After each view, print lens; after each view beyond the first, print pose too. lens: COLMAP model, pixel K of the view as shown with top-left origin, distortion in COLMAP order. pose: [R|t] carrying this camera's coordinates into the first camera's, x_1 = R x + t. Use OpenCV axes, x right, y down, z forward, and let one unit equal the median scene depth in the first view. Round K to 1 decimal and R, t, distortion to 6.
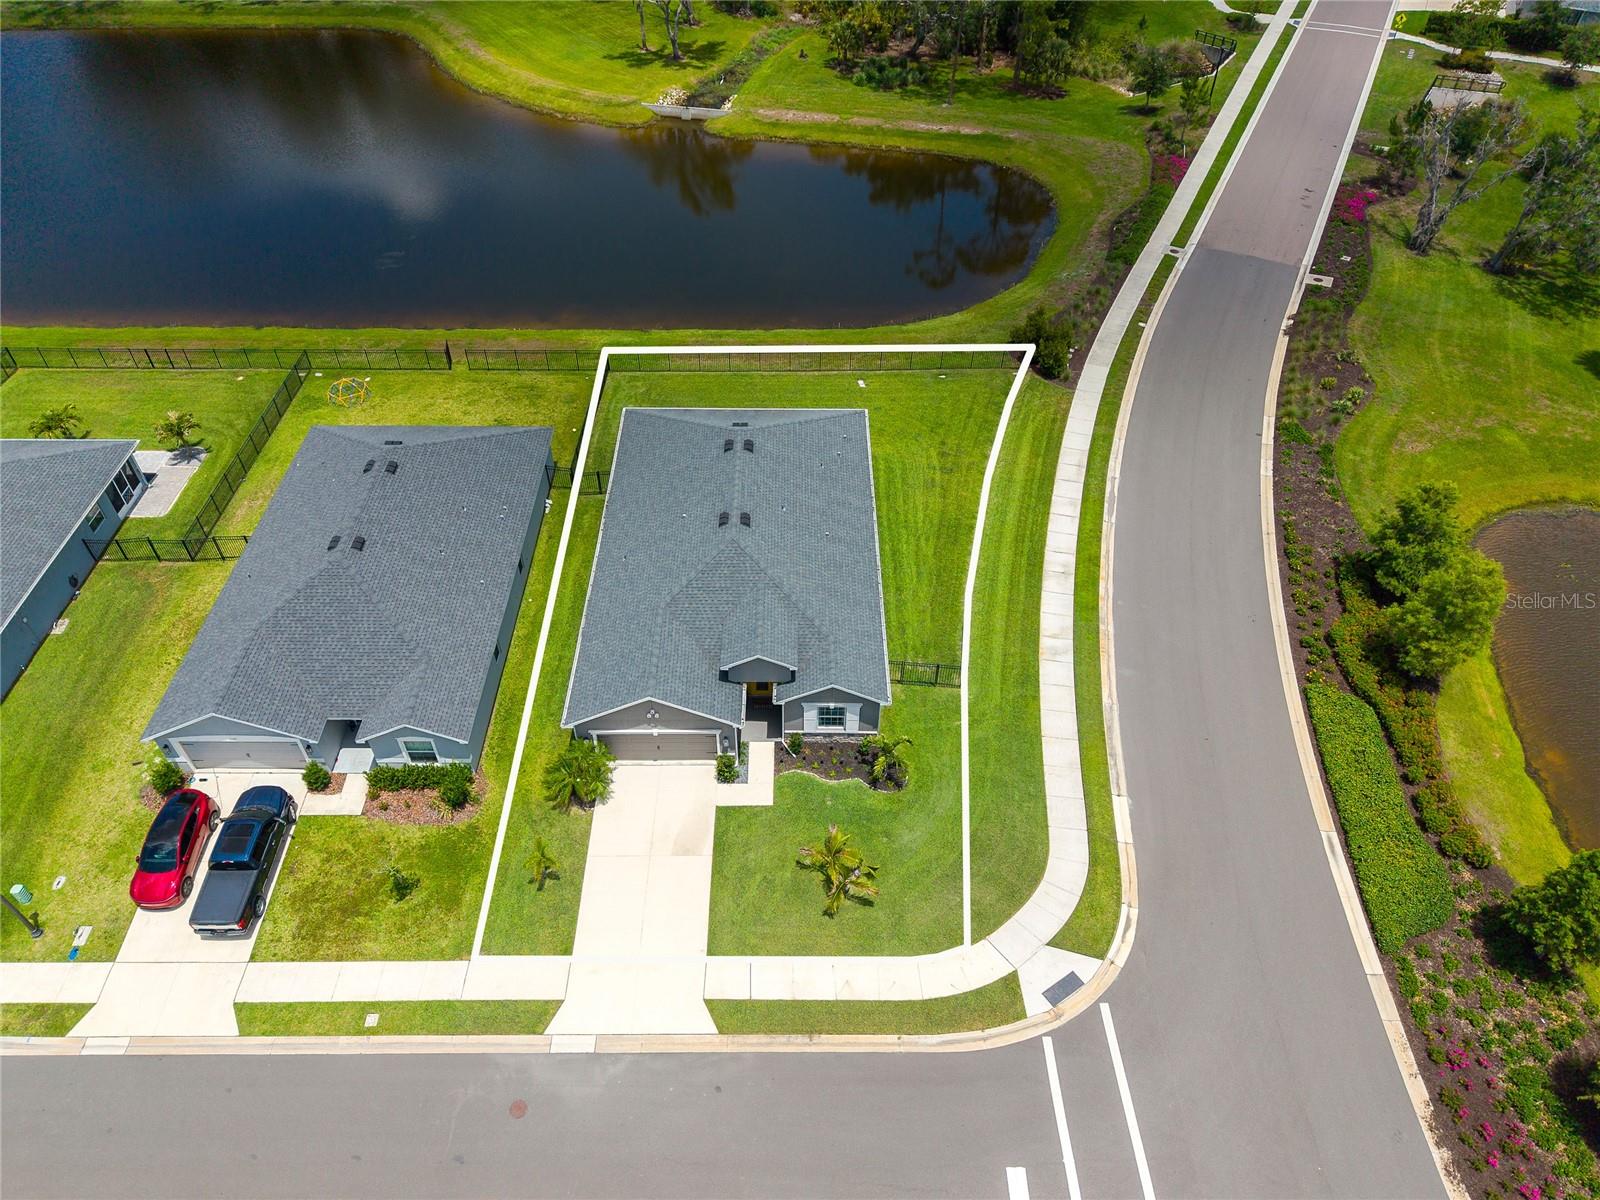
lens RADIAL K [[1089.8, 0, 800.0], [0, 1089.8, 600.0], [0, 0, 1]] dist [0.032530, -0.031973]
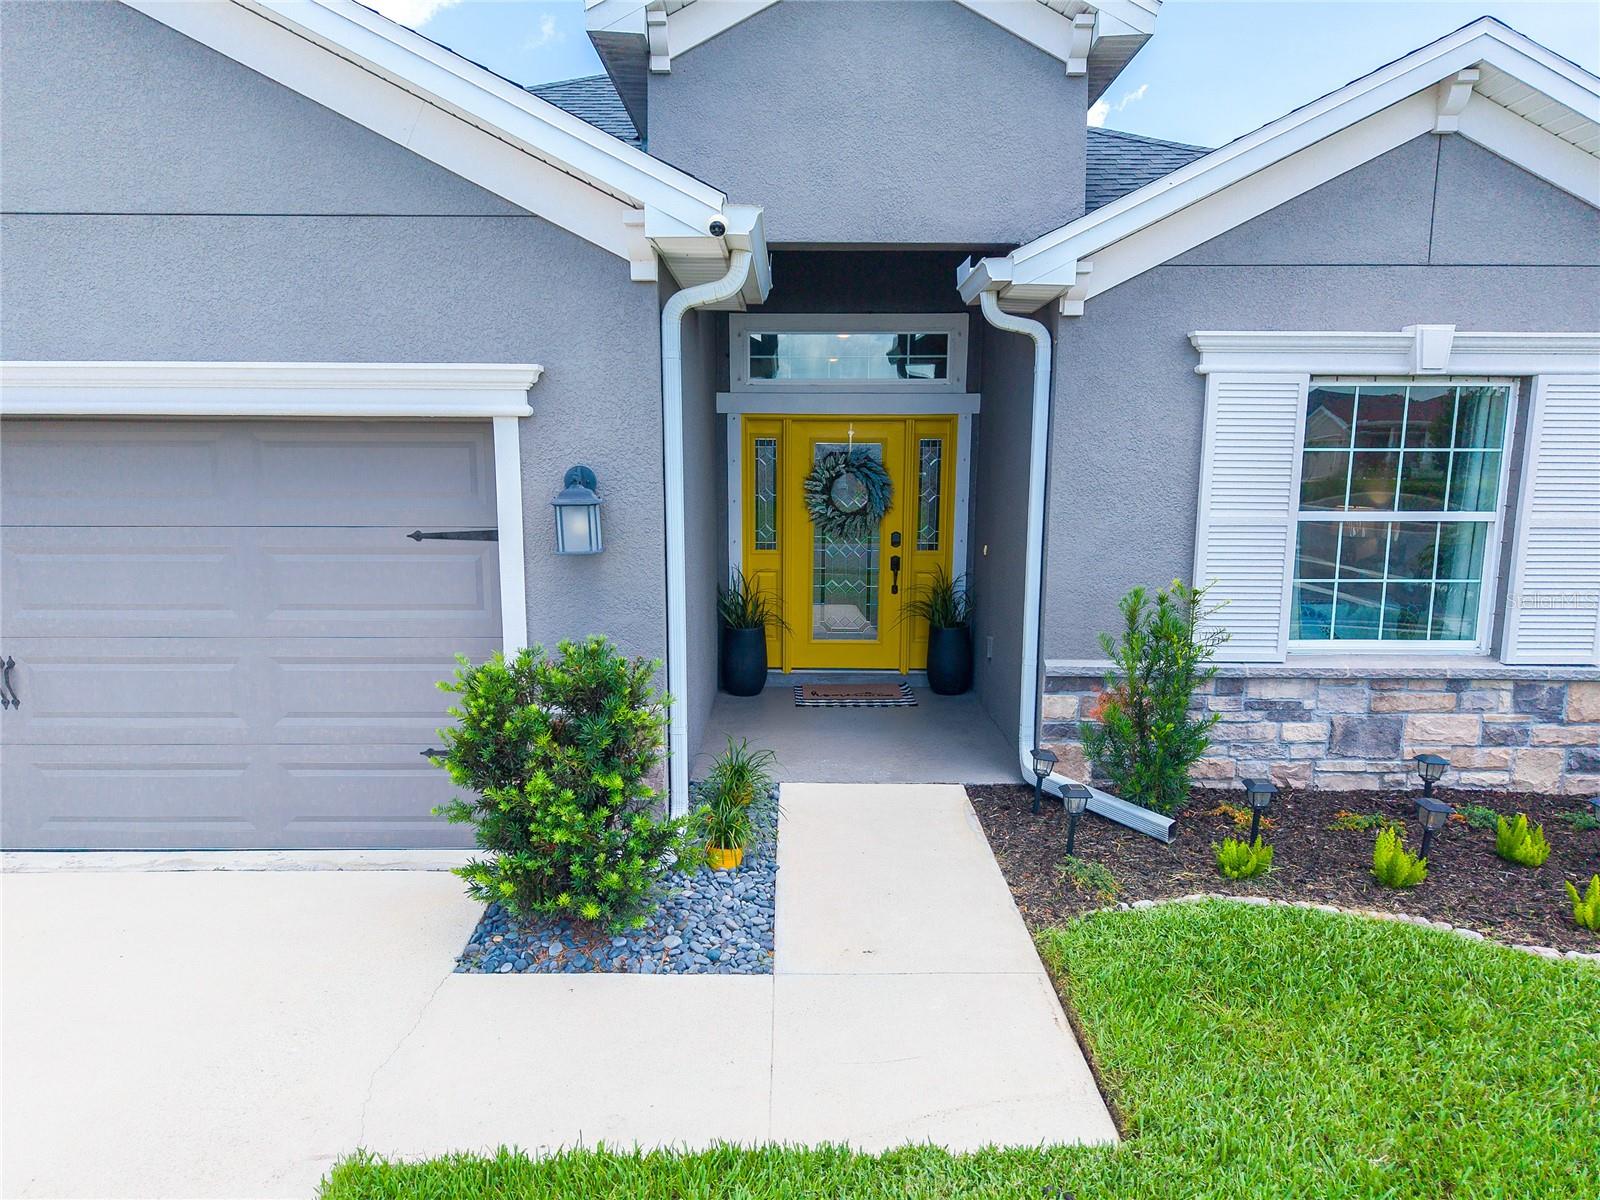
lens RADIAL K [[1129.3, 0, 796.8], [0, 1129.3, 631.7], [0, 0, 1]] dist [0.010033, -0.003192]
pose [[0.999998, 0.002090, 0.000440, -0.046277], [-0.001514, 0.839204, -0.543815, 0.198093], [-0.001506, 0.543813, 0.839205, 0.904053]]
